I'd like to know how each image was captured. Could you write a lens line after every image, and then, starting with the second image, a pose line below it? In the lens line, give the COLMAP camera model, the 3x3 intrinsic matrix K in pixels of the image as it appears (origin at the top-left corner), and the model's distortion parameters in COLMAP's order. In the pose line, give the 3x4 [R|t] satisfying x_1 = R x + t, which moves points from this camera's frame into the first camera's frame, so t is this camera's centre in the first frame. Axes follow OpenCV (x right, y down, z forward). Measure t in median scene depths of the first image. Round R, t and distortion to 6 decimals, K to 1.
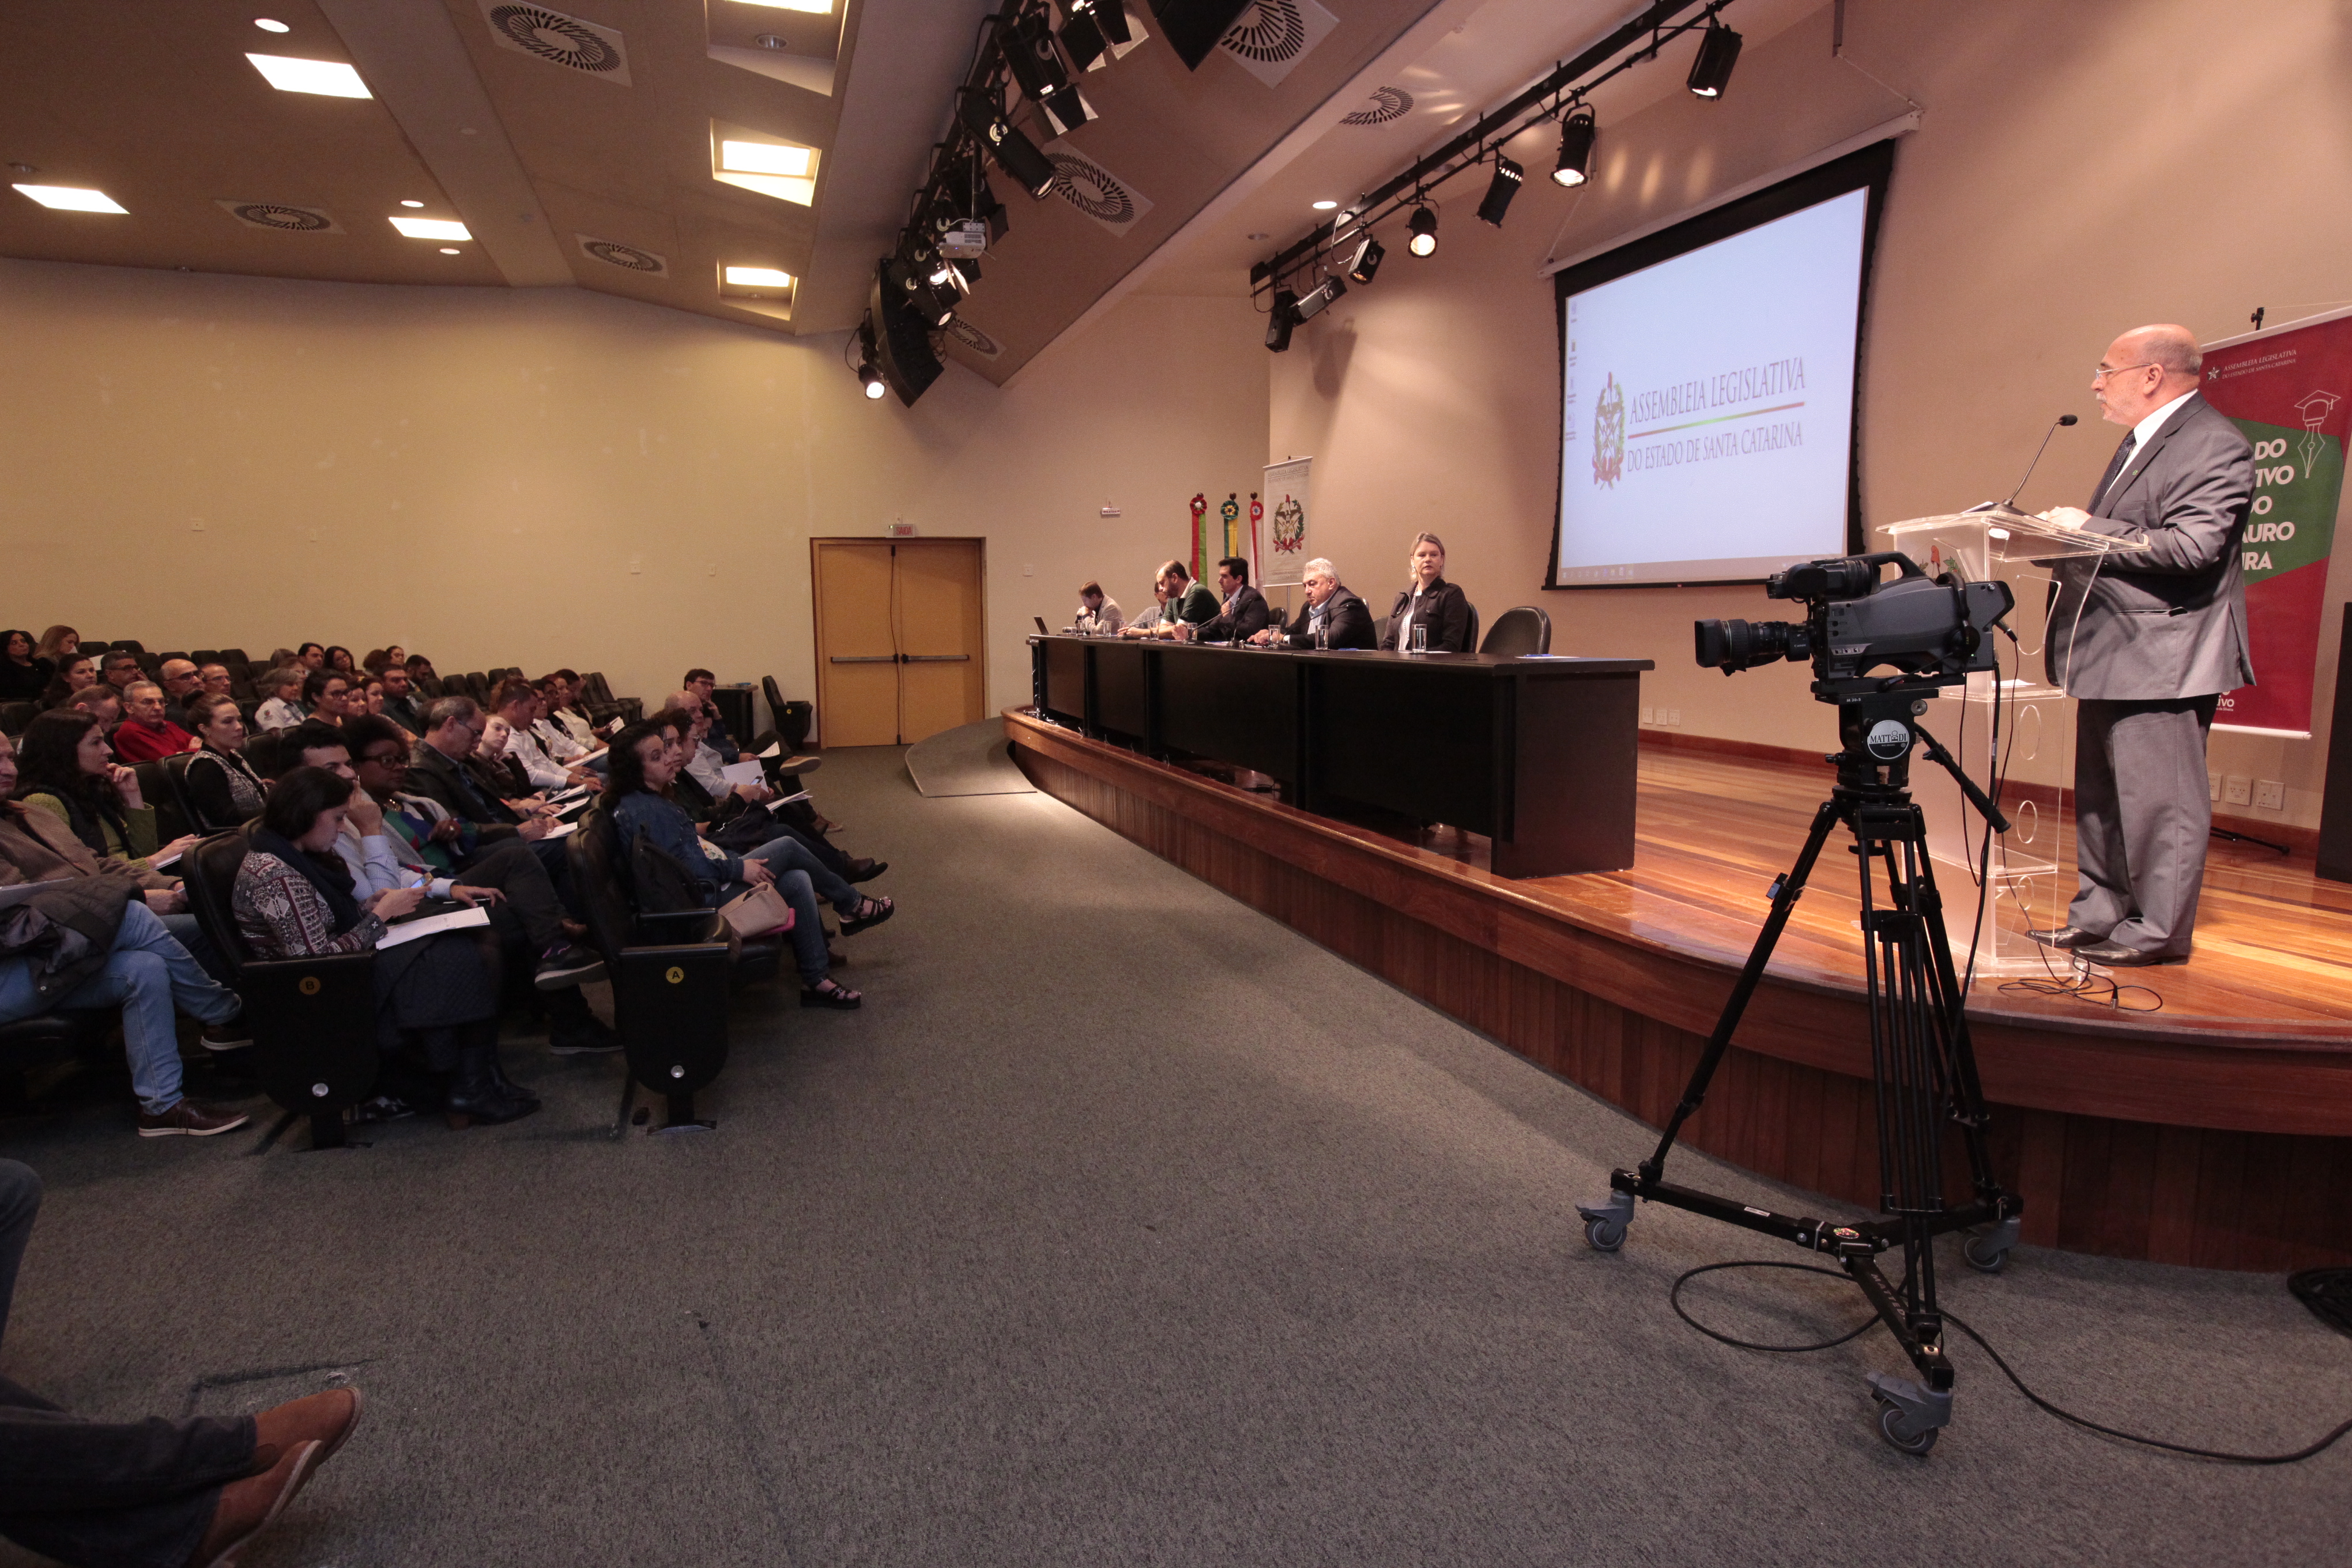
lens RADIAL K [[1356.6, 0, 1176.0], [0, 1356.6, 784.0], [0, 0, 1]] dist [0.001707, 0.041753]
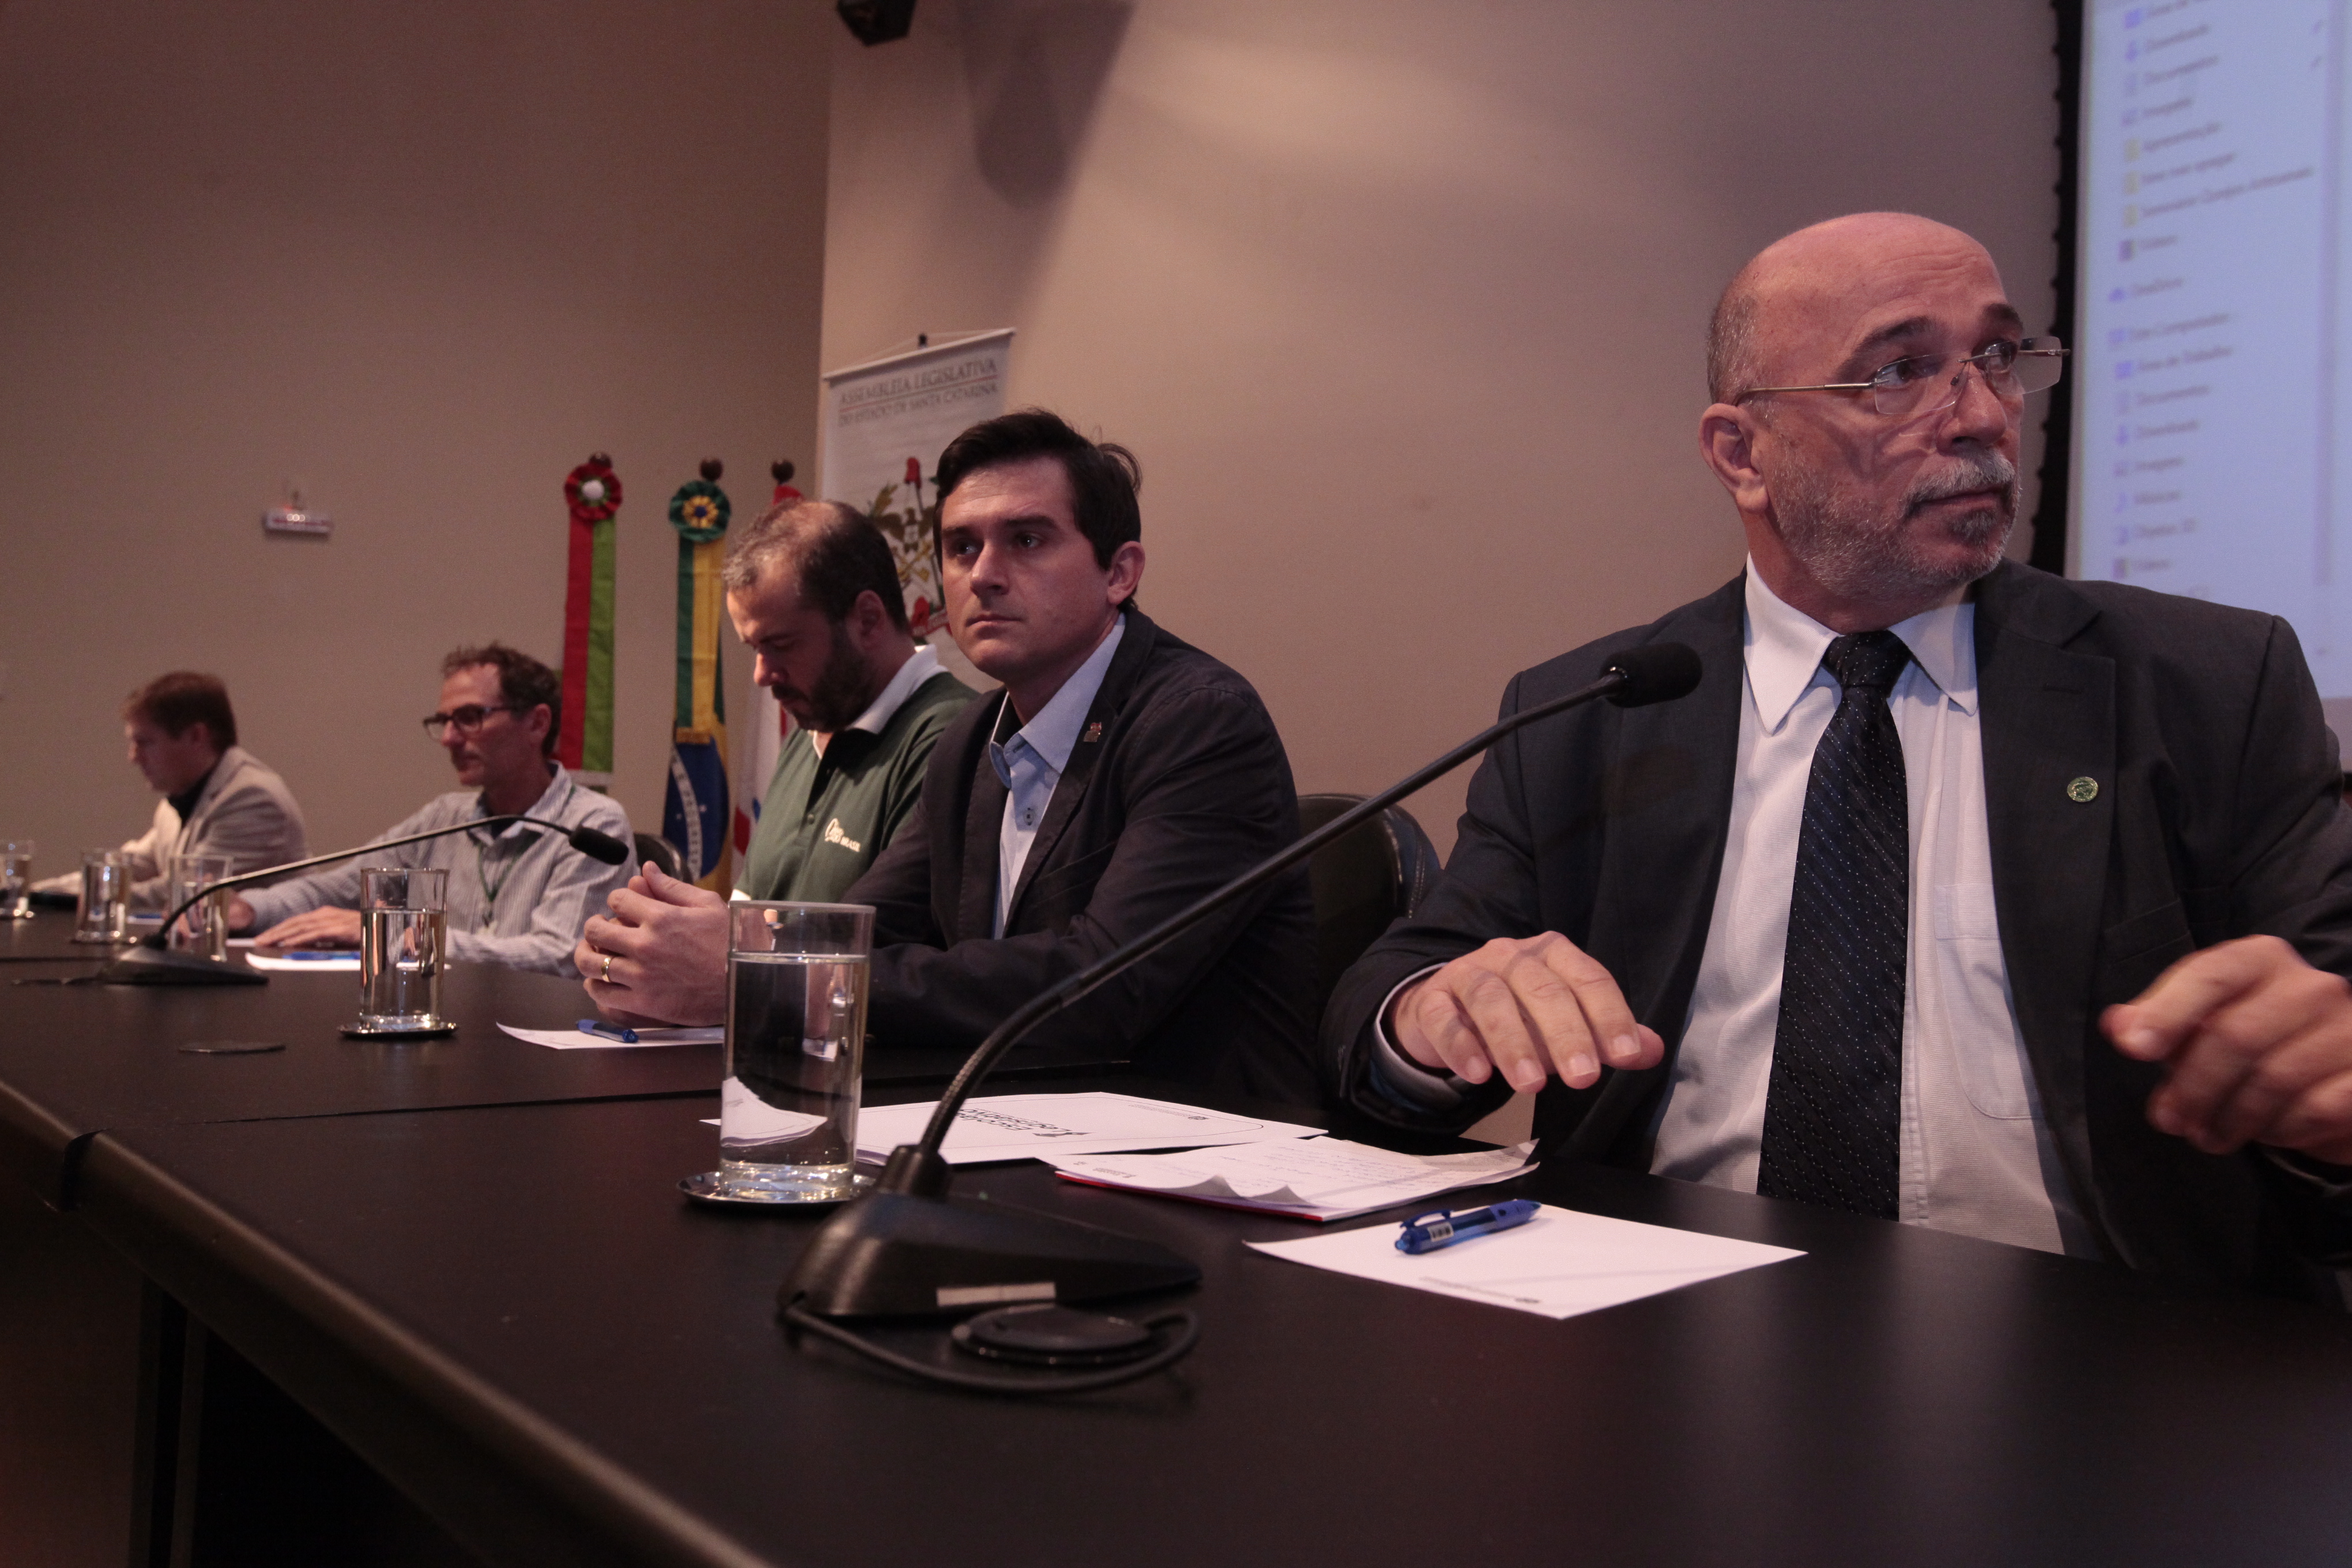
lens RADIAL K [[2019.7, 0, 1176.0], [0, 2019.7, 784.0], [0, 0, 1]] dist [0.000902, -0.000156]
pose [[0.939741, 0.049615, 0.338269, -0.011651], [0.005019, 0.987305, -0.158755, -0.064507], [-0.341852, 0.150886, 0.927562, 0.536450]]
